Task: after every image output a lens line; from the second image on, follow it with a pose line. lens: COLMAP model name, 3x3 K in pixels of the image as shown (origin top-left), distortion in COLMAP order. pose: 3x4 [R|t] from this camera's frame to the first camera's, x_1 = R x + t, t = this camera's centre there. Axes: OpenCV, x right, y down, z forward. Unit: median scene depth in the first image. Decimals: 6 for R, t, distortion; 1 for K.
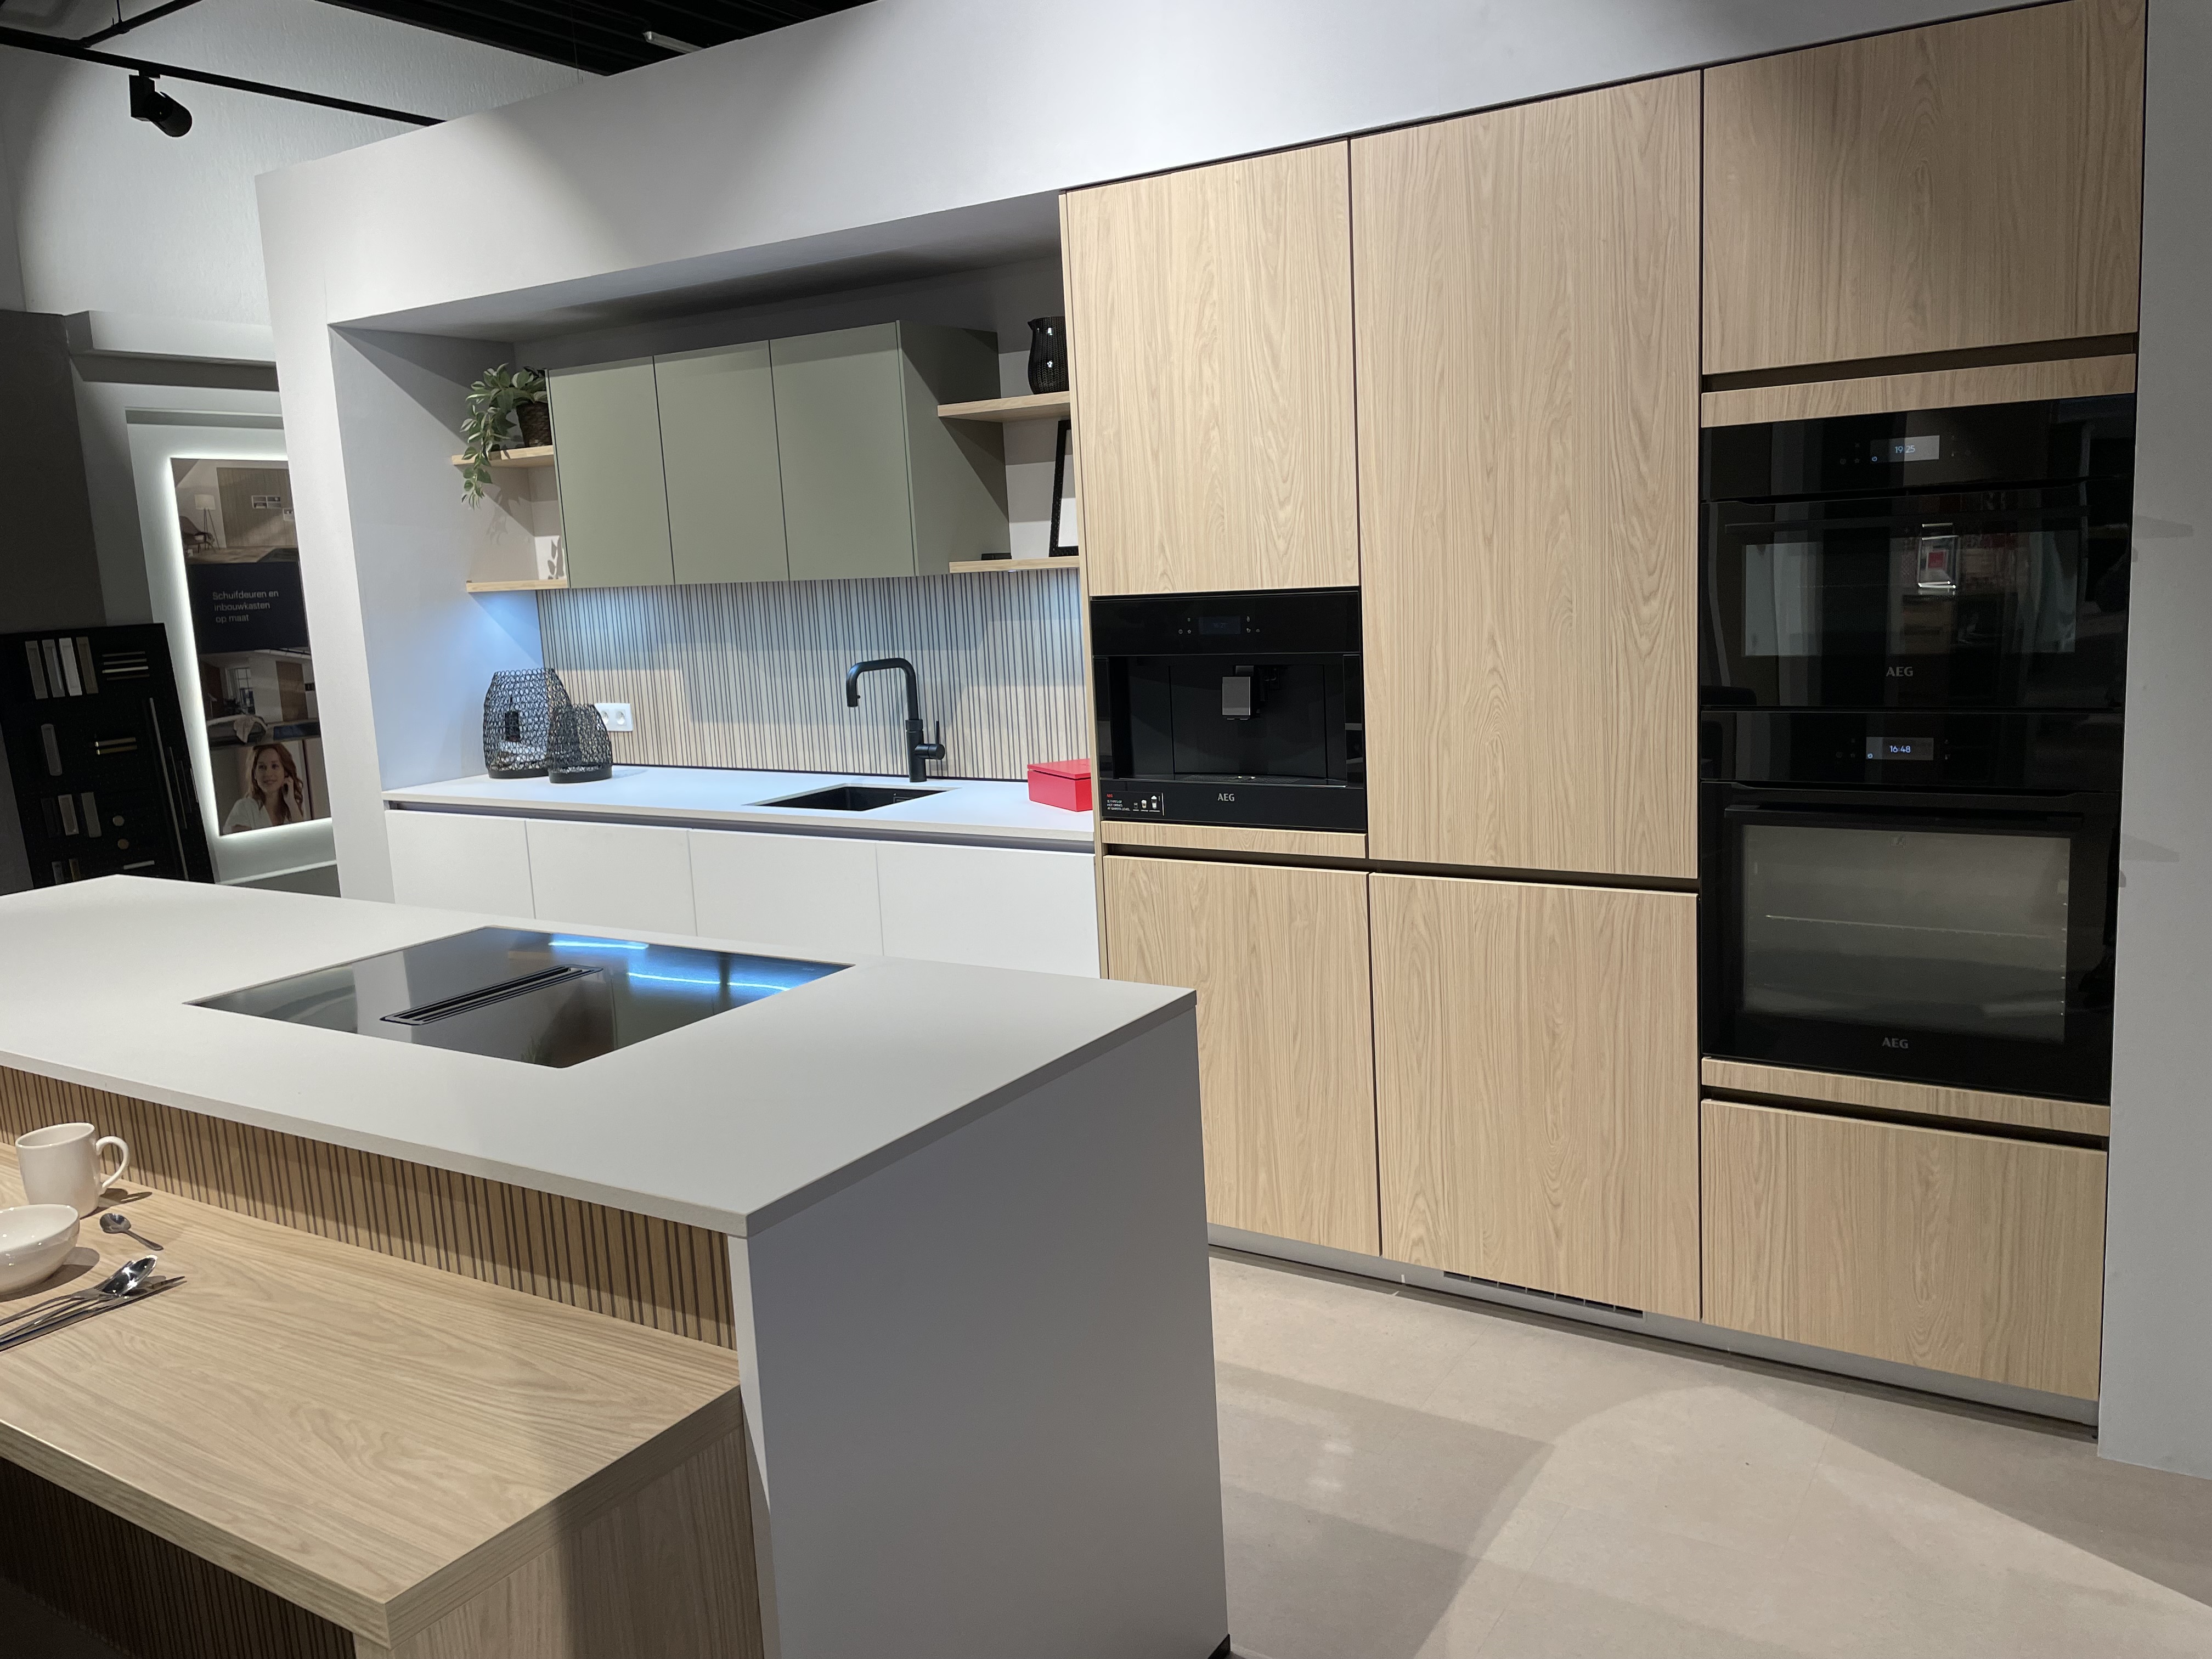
lens RADIAL K [[1722.1, 0, 1107.2], [0, 1722.1, 823.1], [0, 0, 1]] dist [0.133124, -0.186793]
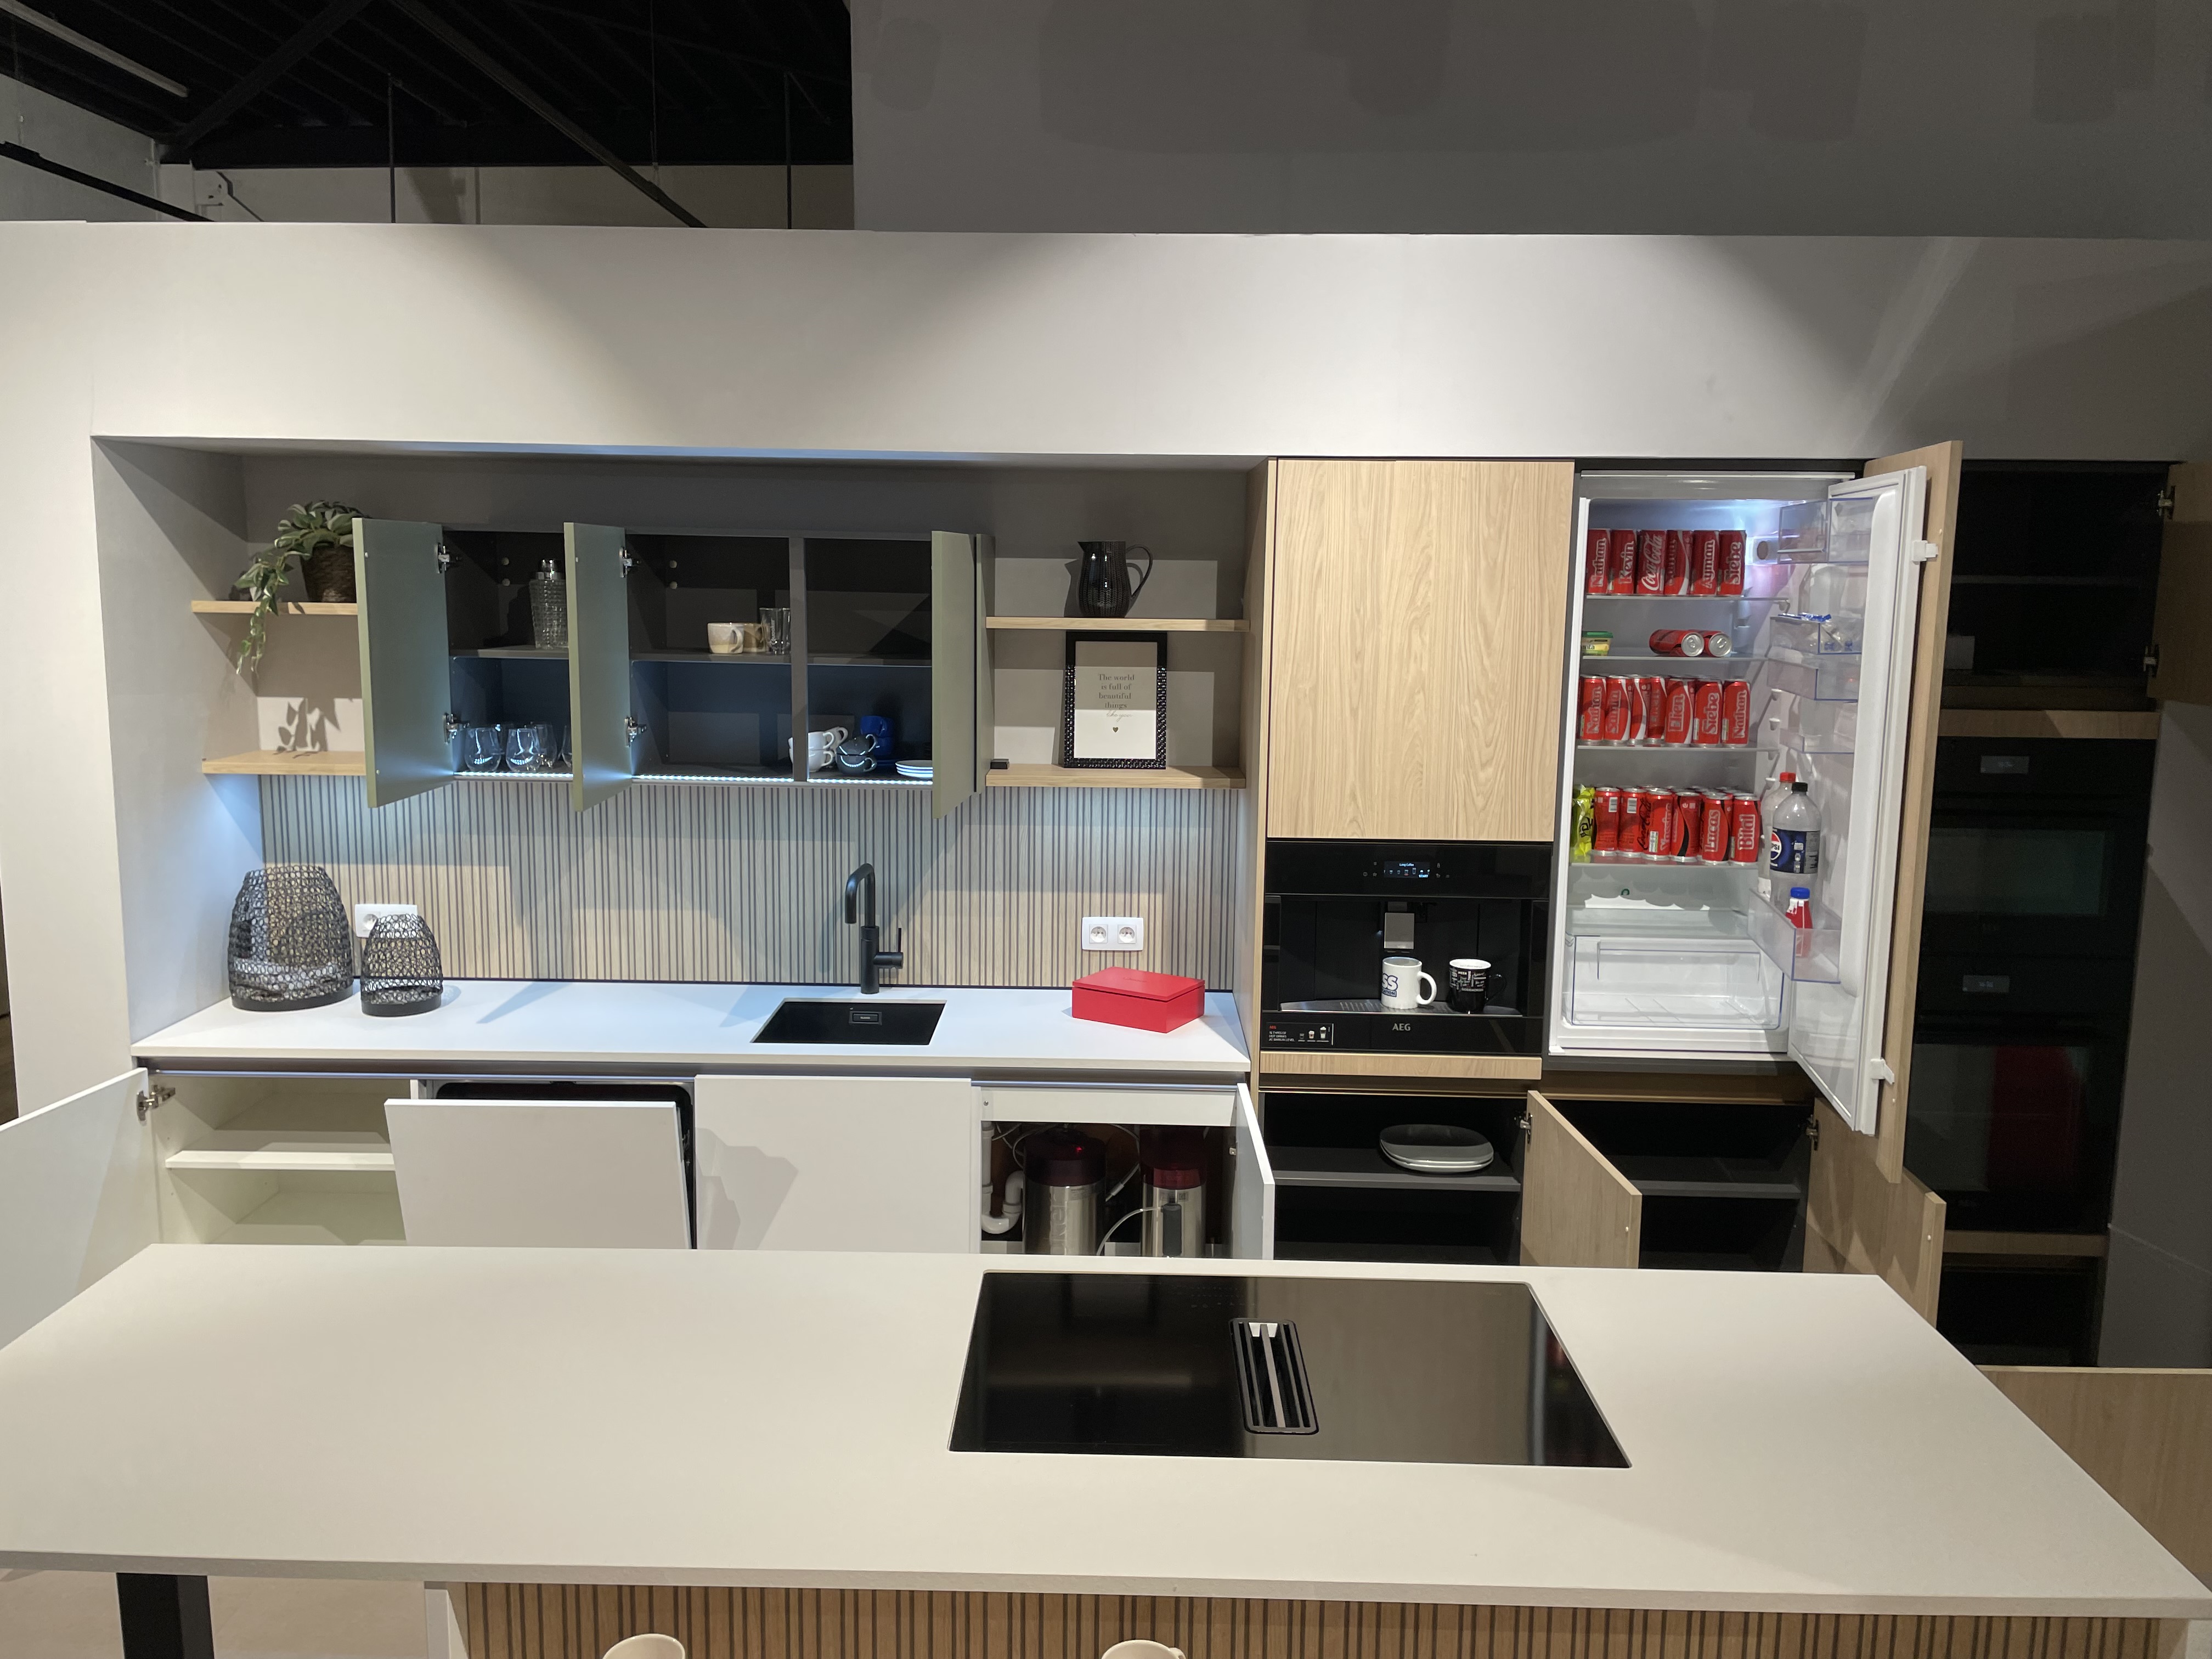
lens RADIAL K [[1722.1, 0, 1107.2], [0, 1722.1, 823.1], [0, 0, 1]] dist [0.133124, -0.186793]
pose [[0.845457, -0.016560, 0.533786, -0.671577], [0.026231, 0.999600, -0.010536, -0.137819], [-0.533398, 0.022910, 0.845554, 0.187655]]
